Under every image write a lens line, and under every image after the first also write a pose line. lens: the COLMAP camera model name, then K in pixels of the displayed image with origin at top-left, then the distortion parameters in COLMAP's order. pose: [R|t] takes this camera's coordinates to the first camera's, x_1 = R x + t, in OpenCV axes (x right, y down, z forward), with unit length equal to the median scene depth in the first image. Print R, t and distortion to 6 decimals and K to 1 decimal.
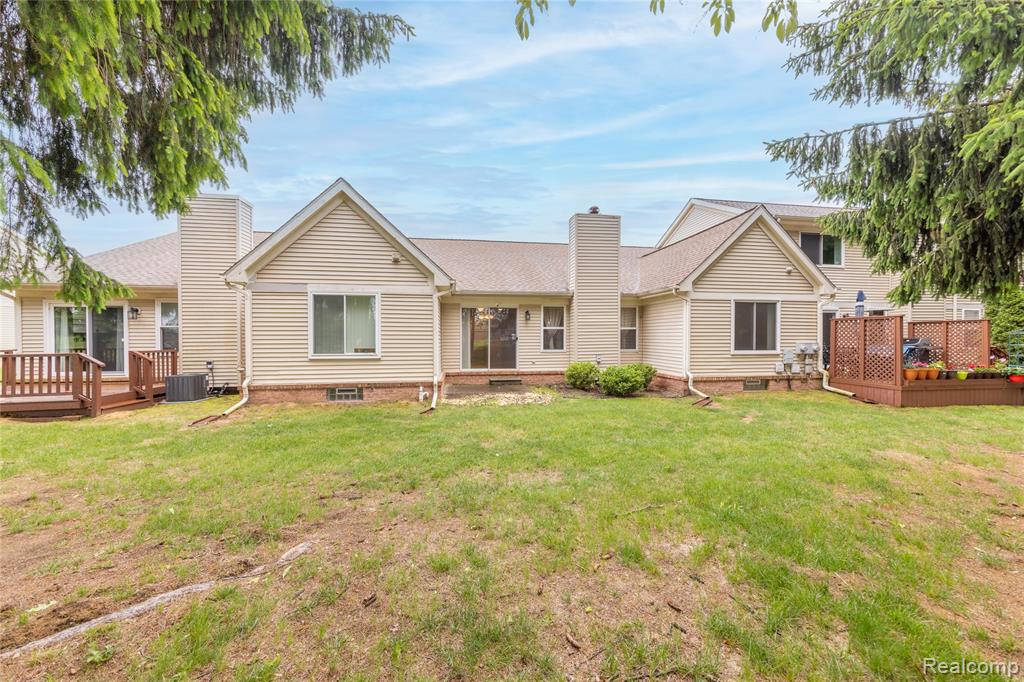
lens RADIAL K [[353.7, 0, 512.0], [0, 353.7, 341.0], [0, 0, 1]] dist [-0.000070, 0.000022]
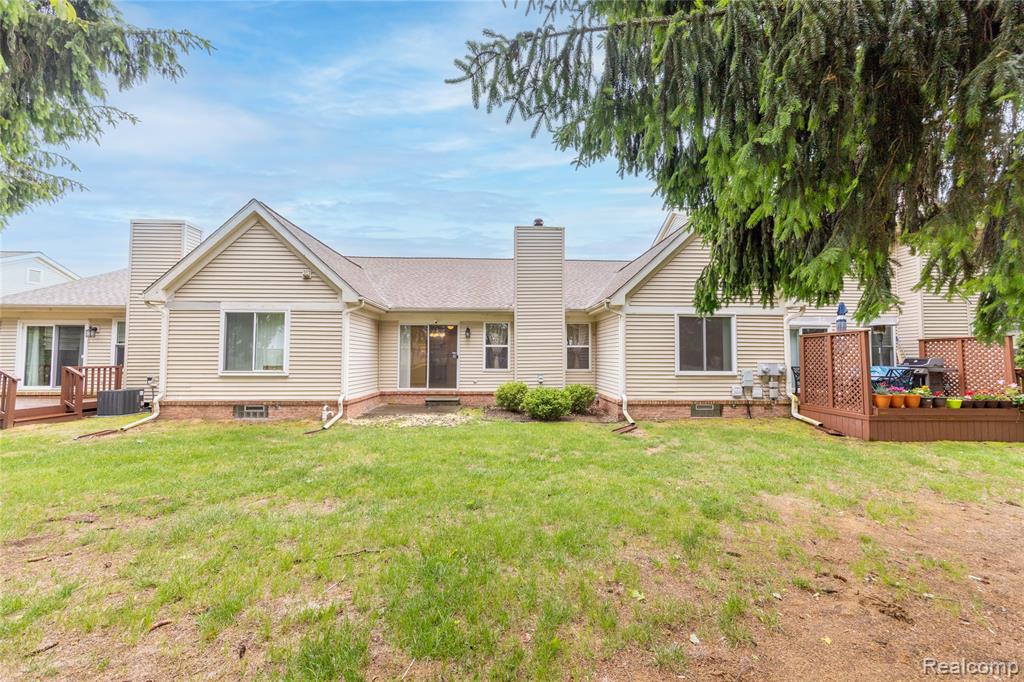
lens RADIAL K [[359.0, 0, 512.0], [0, 359.0, 341.0], [0, 0, 1]] dist [0.000383, 0.000173]
pose [[0.994244, -0.001176, -0.107131, 0.315717], [-0.004807, 0.998443, -0.055571, 0.004137], [0.107030, 0.055766, 0.992691, 0.057138]]
